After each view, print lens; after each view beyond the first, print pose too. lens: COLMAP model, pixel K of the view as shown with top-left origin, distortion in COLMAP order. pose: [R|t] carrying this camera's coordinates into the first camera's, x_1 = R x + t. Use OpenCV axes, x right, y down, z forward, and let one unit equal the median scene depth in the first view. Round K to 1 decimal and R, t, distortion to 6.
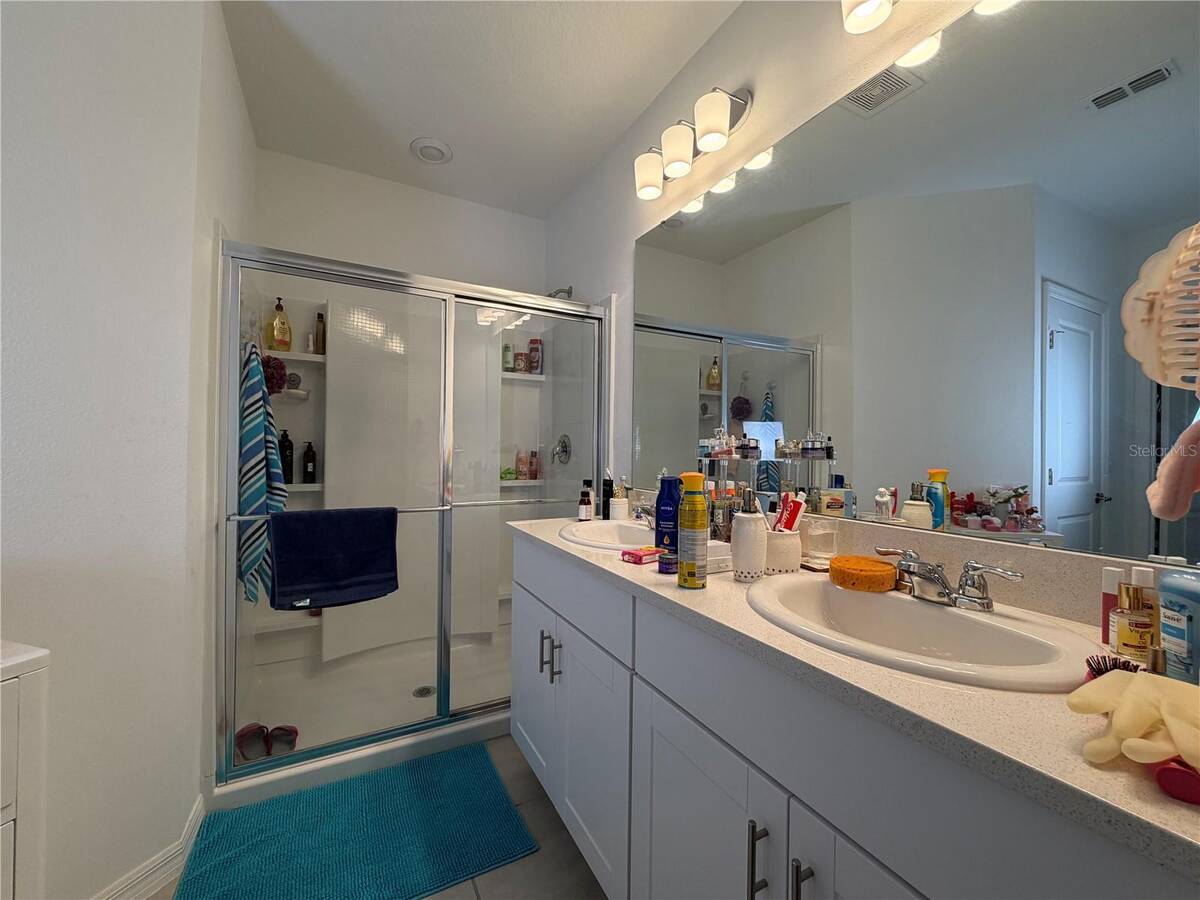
lens RADIAL K [[479.9, 0, 602.3], [0, 479.9, 451.5], [0, 0, 1]] dist [0.000408, 0.000158]
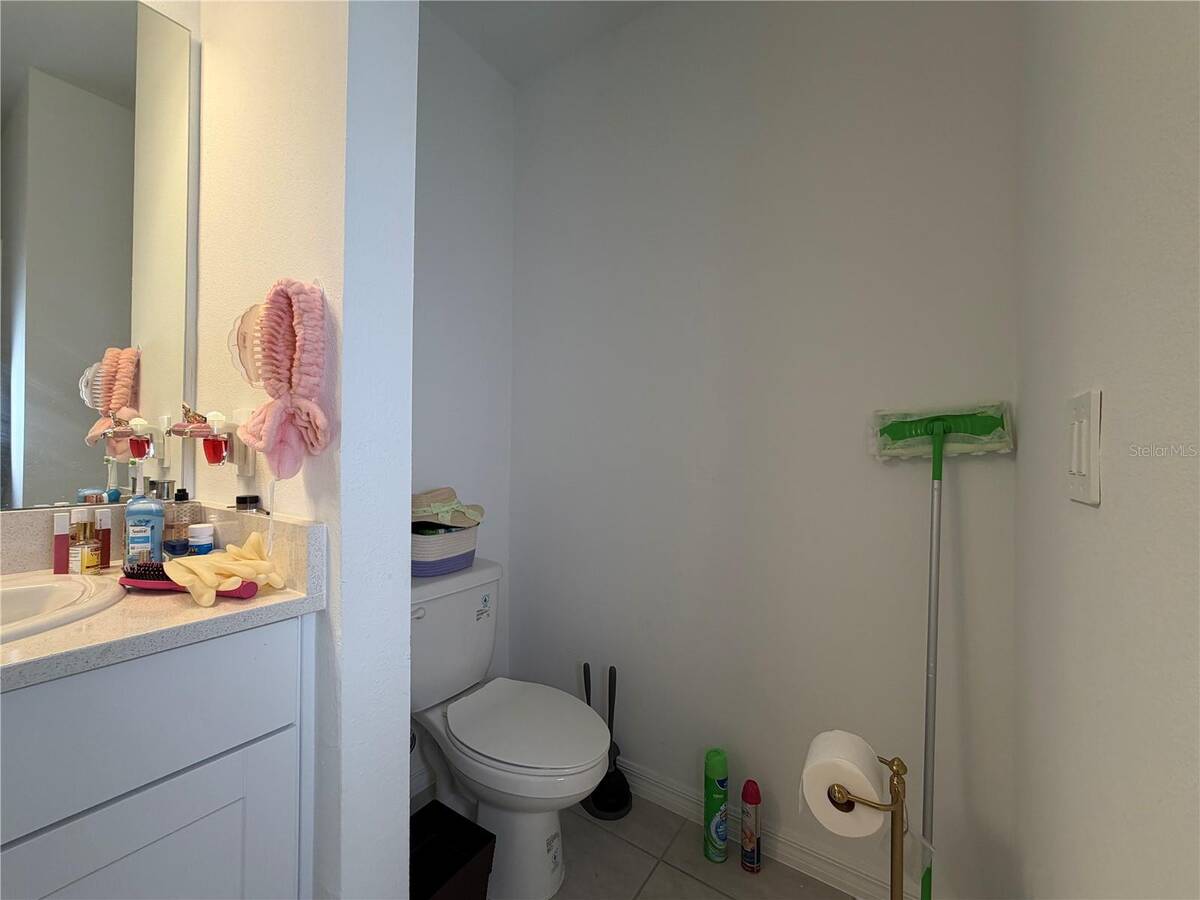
lens RADIAL K [[479.9, 0, 591.8], [0, 479.9, 449.8], [0, 0, 1]] dist [0.000408, 0.000158]
pose [[-0.459211, -0.020129, 0.888099, -0.185140], [-0.018918, 0.999738, 0.012877, 0.012111], [-0.888126, -0.010888, -0.459472, 0.108068]]
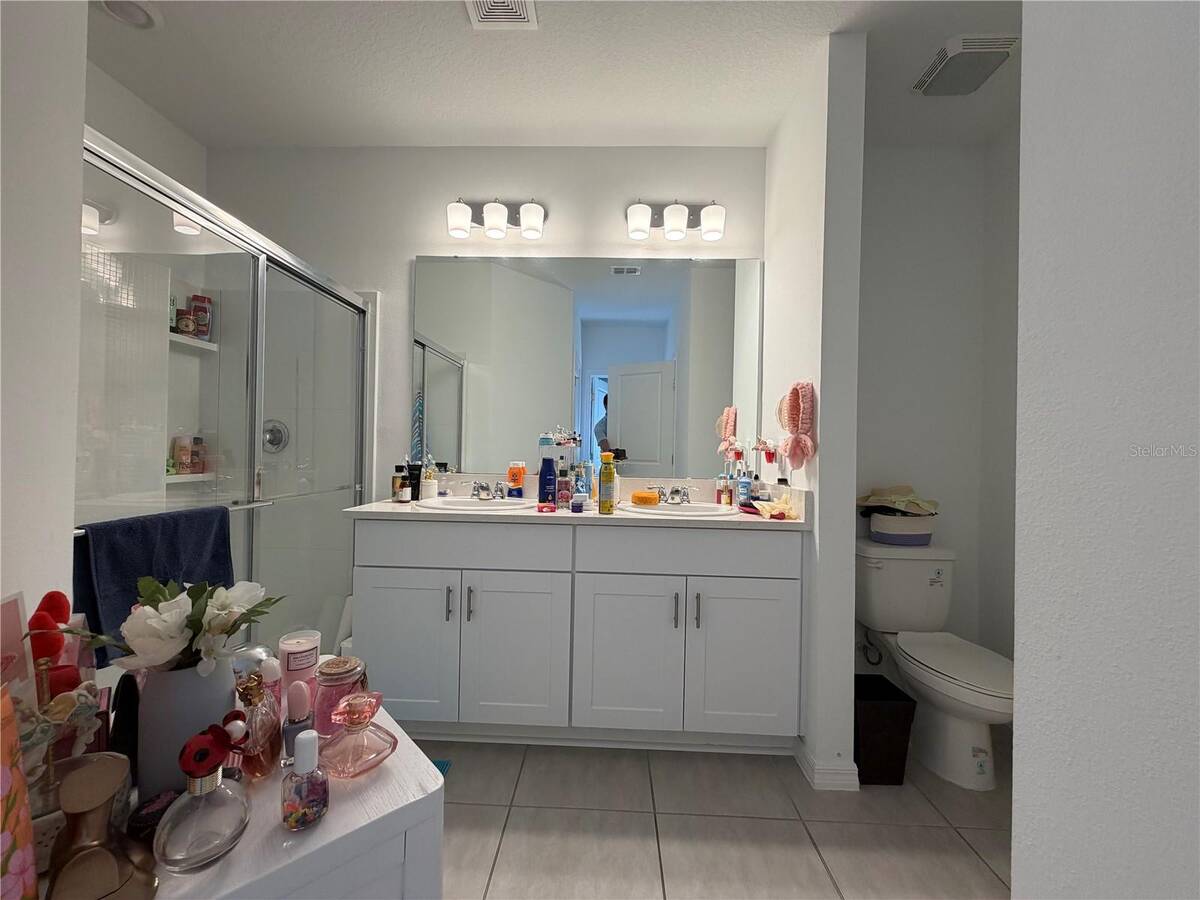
lens RADIAL K [[479.9, 0, 596.6], [0, 479.9, 450.1], [0, 0, 1]] dist [0.000408, 0.000158]
pose [[0.496840, -0.004006, 0.867833, -0.592324], [-0.010913, 0.999881, 0.010864, 0.005062], [-0.867773, -0.014869, 0.496738, 0.043191]]
